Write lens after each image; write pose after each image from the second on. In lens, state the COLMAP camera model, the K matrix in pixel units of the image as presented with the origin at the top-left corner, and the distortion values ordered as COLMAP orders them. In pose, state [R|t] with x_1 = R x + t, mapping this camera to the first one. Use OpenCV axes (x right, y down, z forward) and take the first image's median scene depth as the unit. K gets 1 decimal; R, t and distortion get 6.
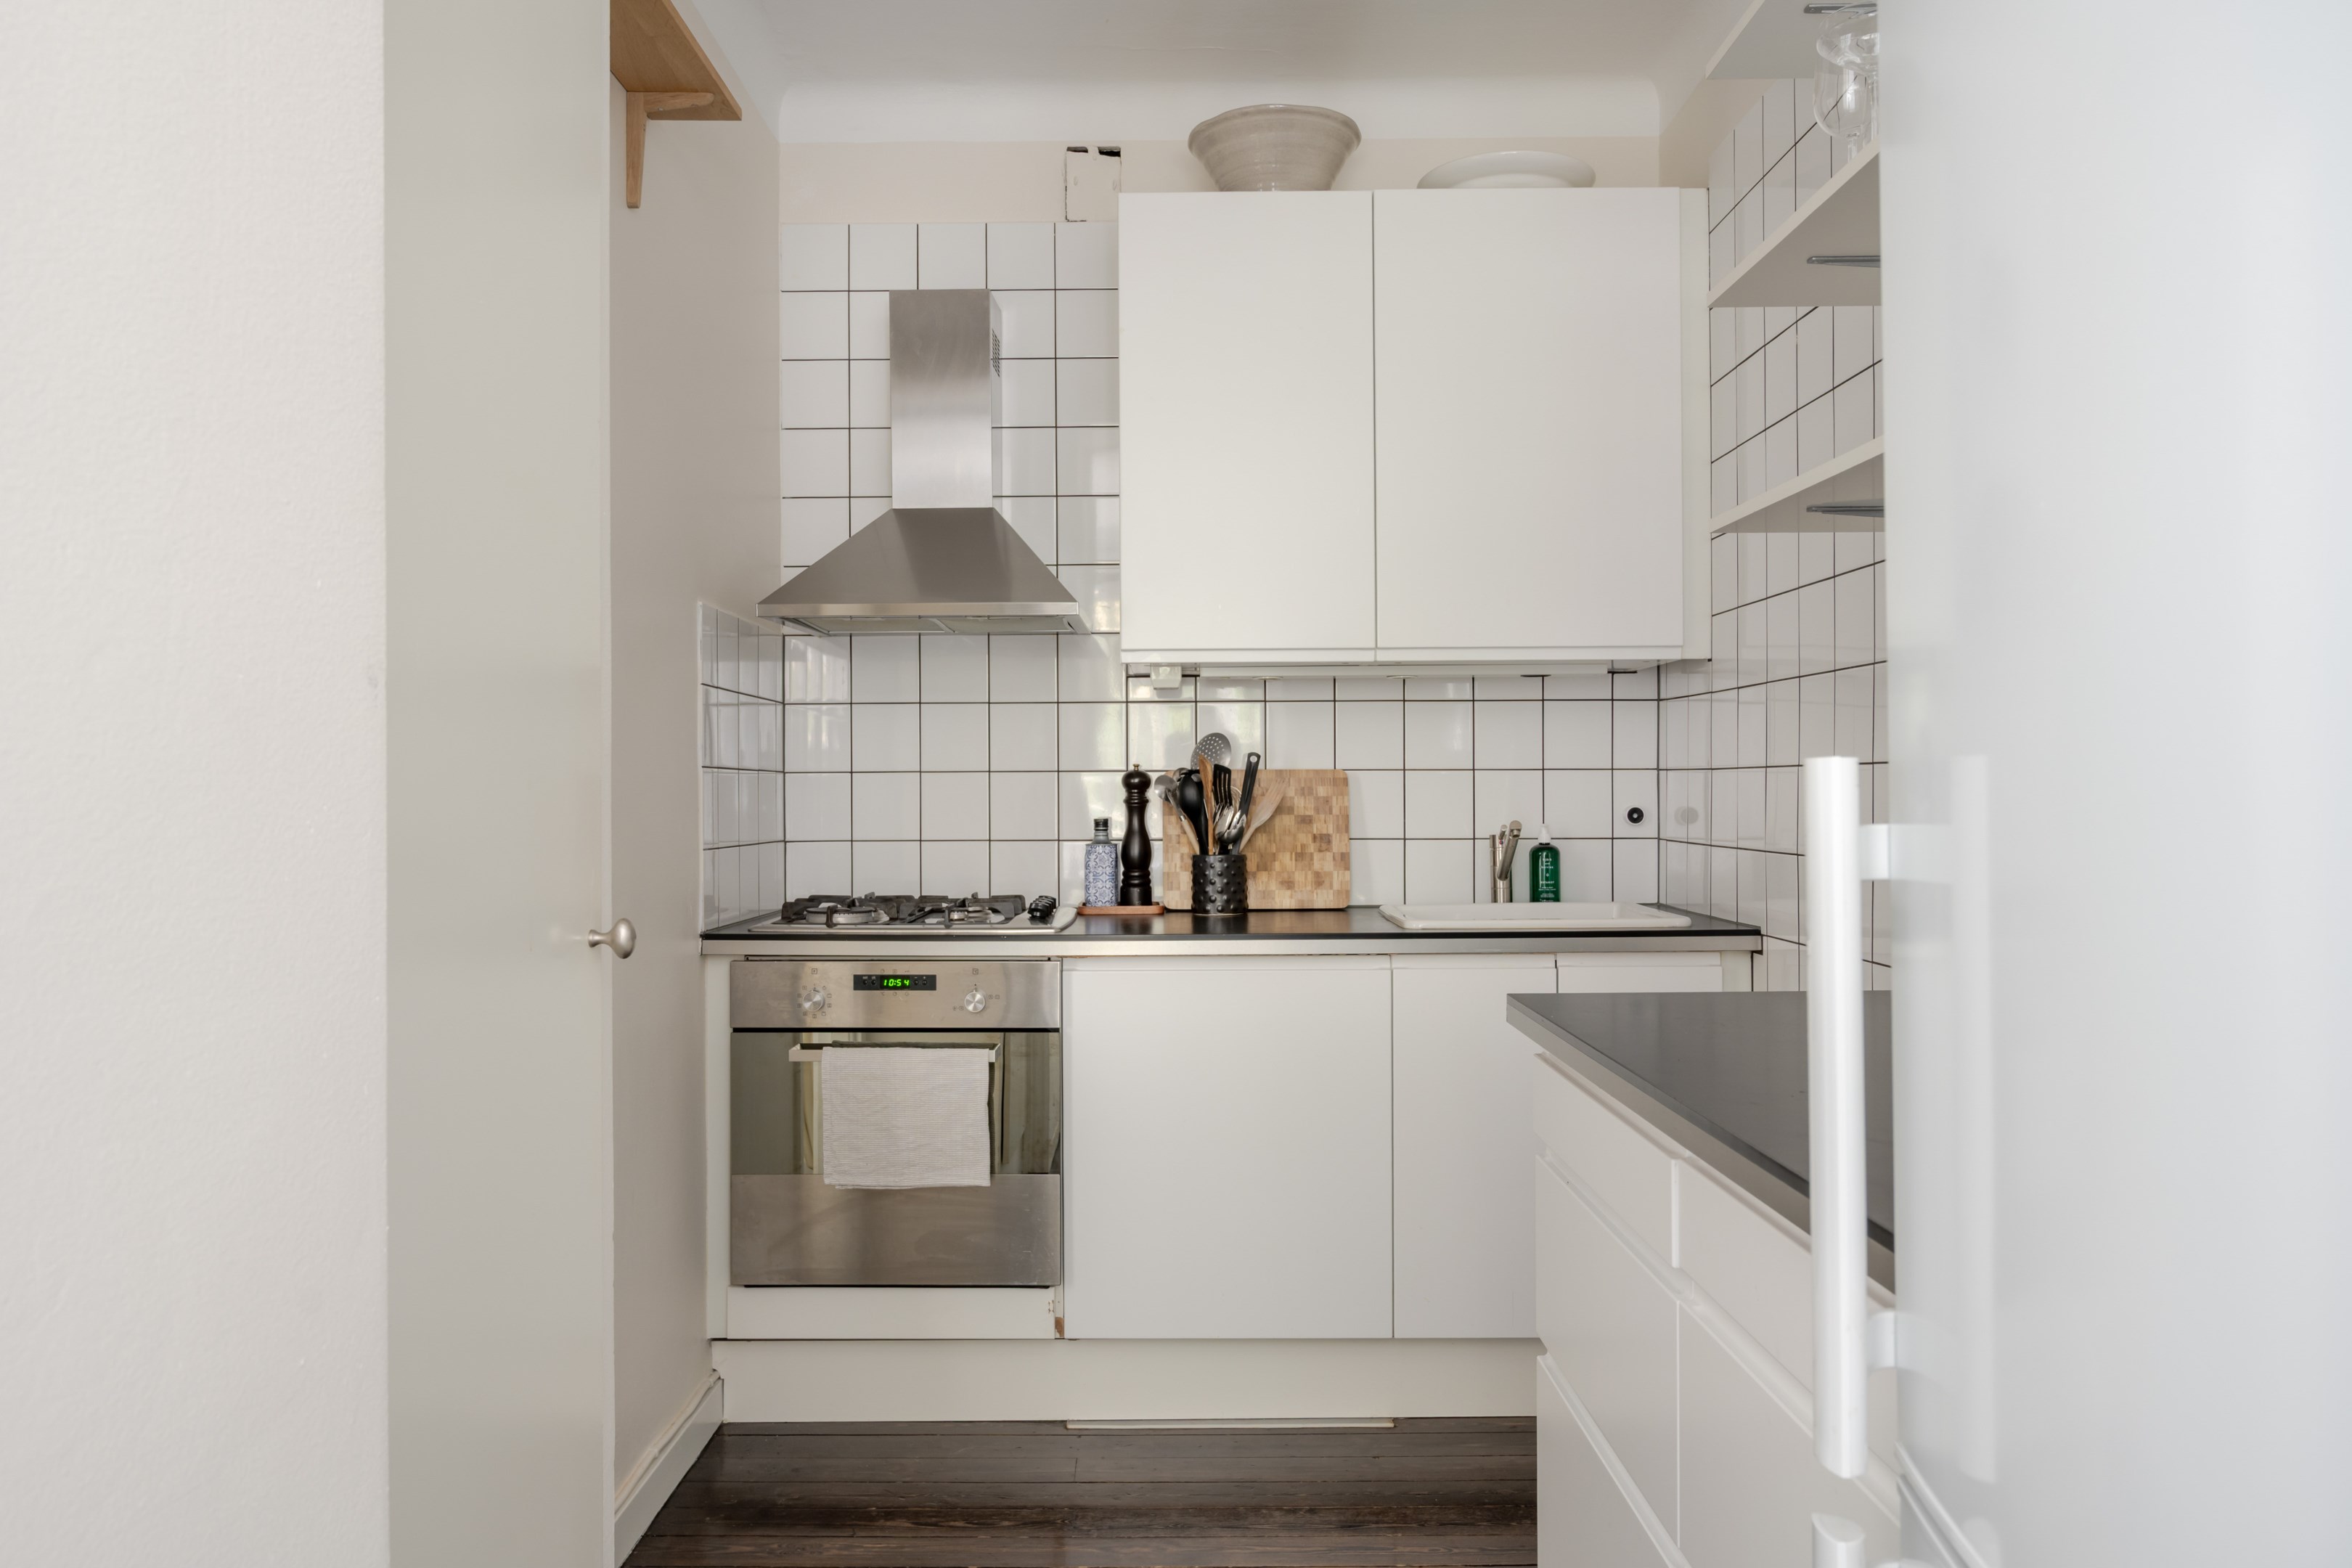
lens RADIAL K [[1565.2, 0, 1176.0], [0, 1565.2, 784.0], [0, 0, 1]] dist [-0.003473, -0.004755]
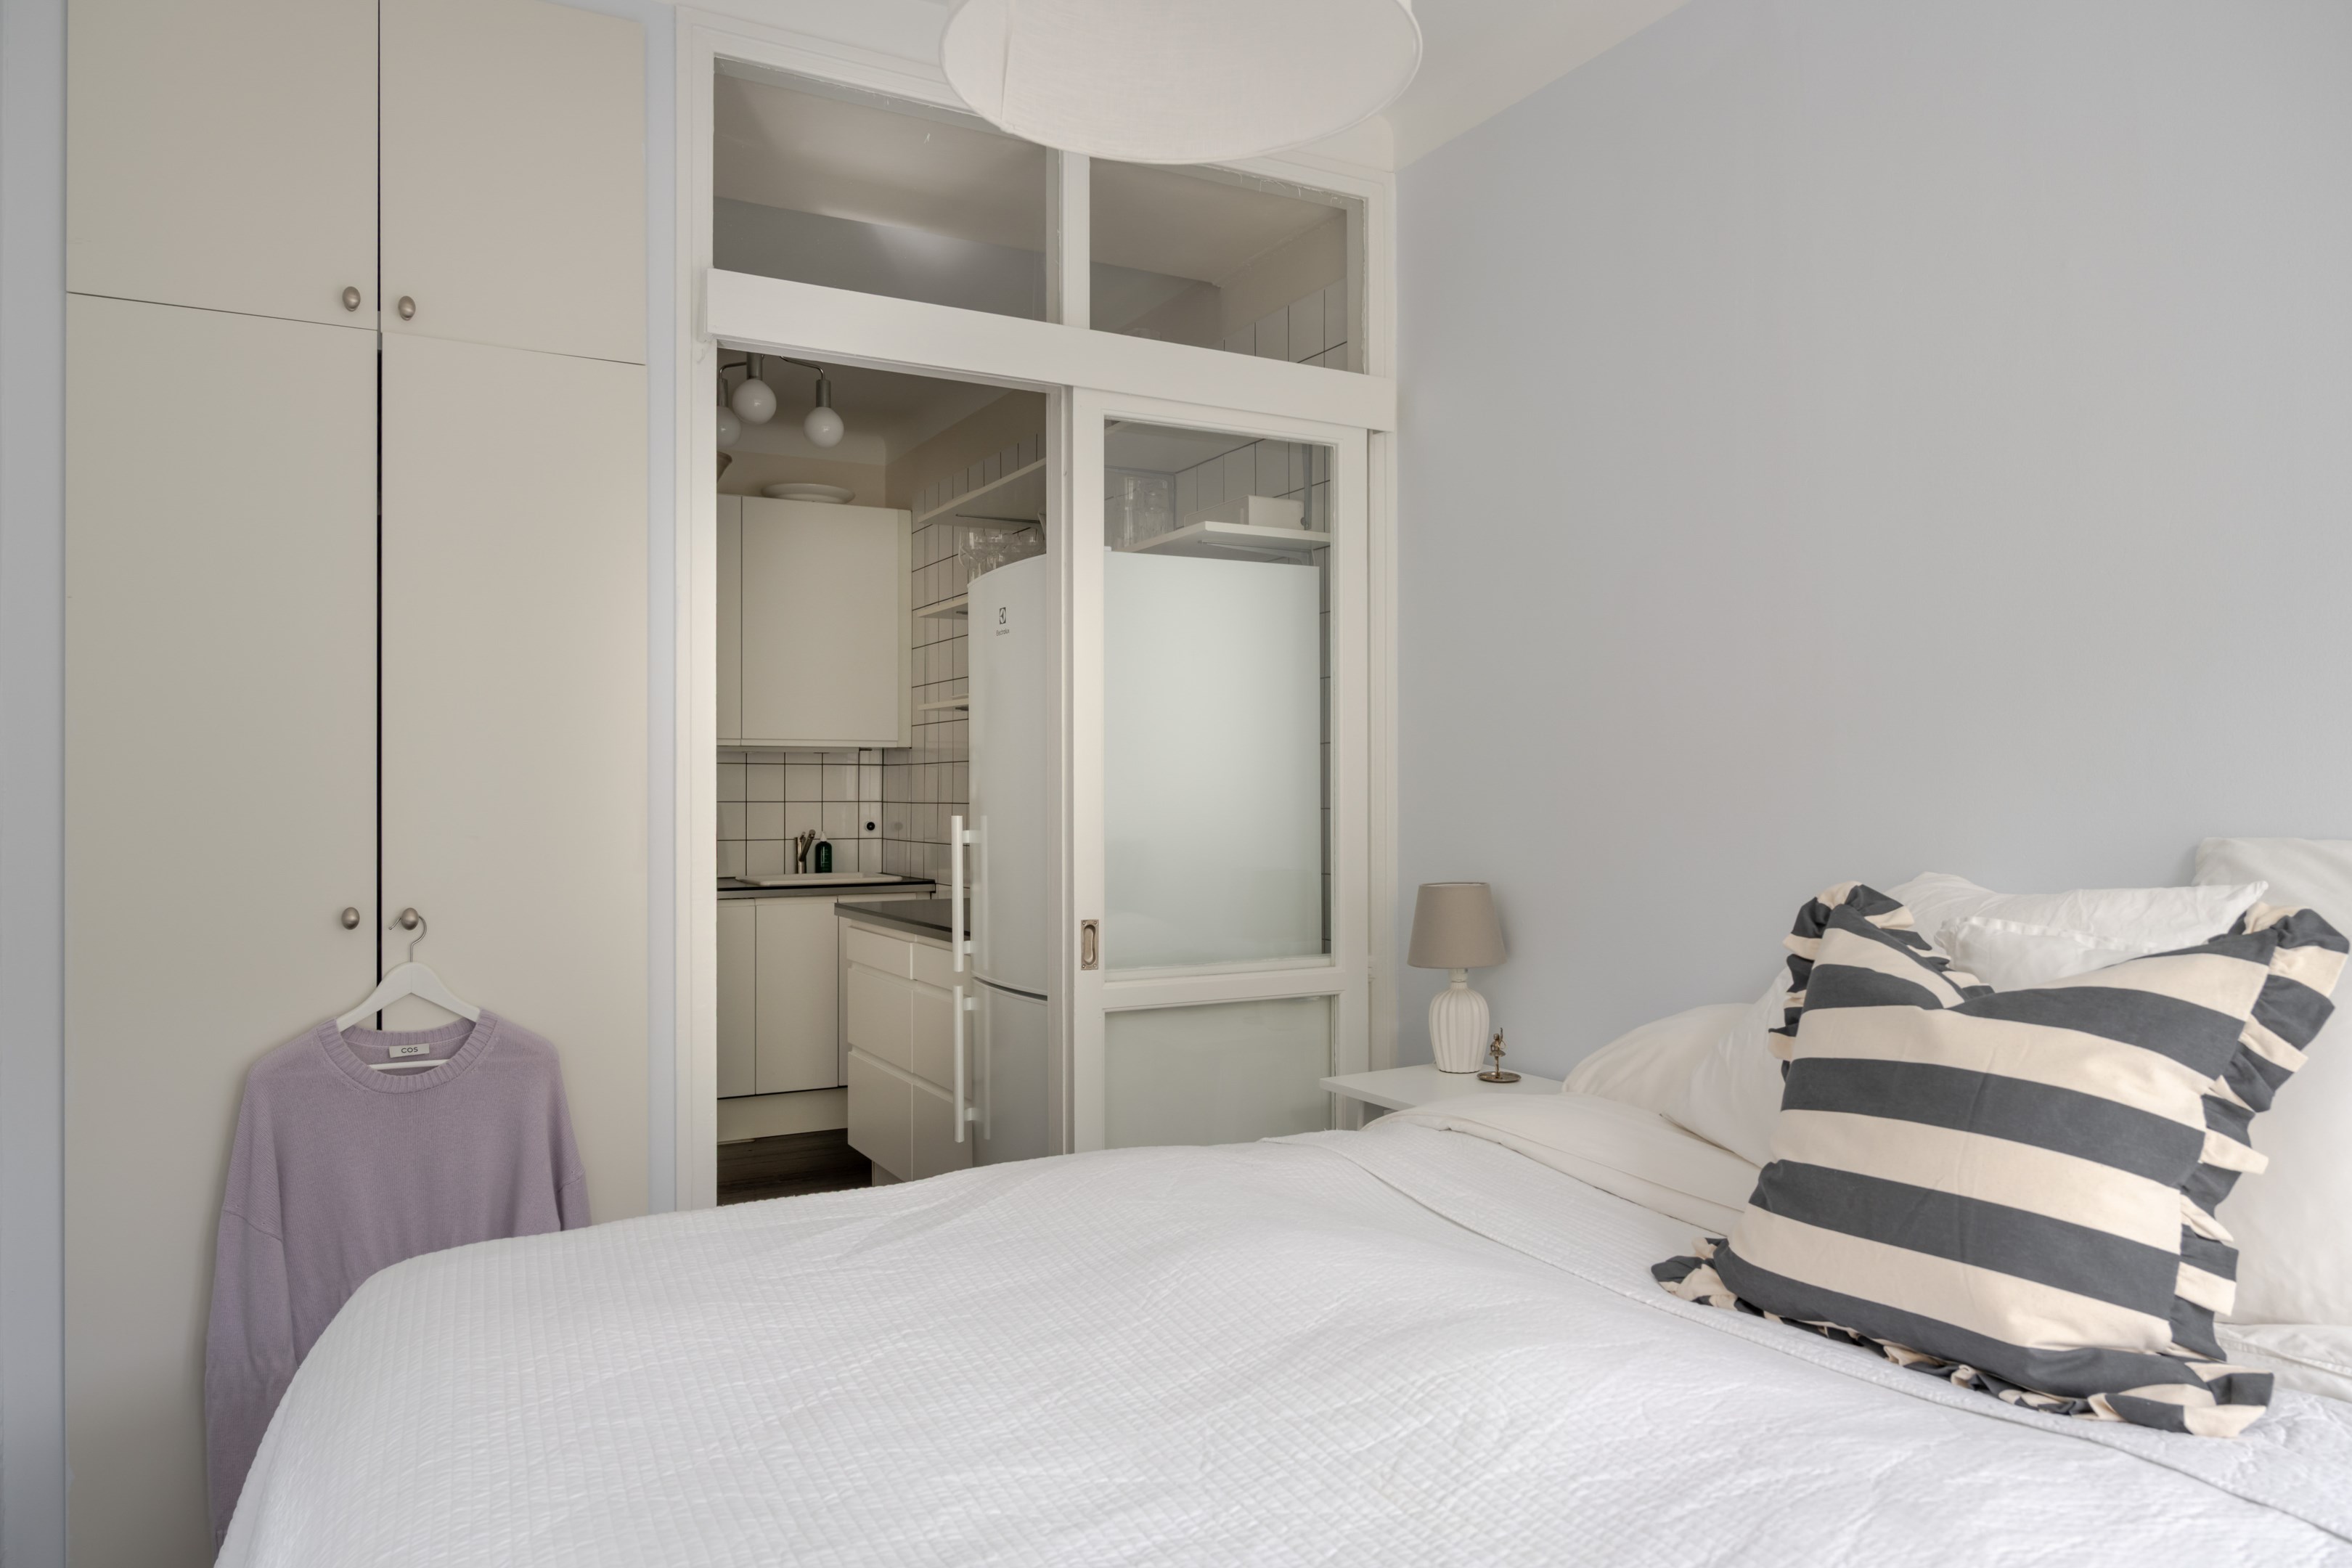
lens RADIAL K [[1565.2, 0, 1176.0], [0, 1565.2, 784.0], [0, 0, 1]] dist [-0.003473, -0.004755]
pose [[0.868337, 0.009621, 0.495881, -0.338501], [-0.007333, 0.999952, -0.006561, -0.022216], [-0.495920, 0.002061, 0.868366, -0.860605]]
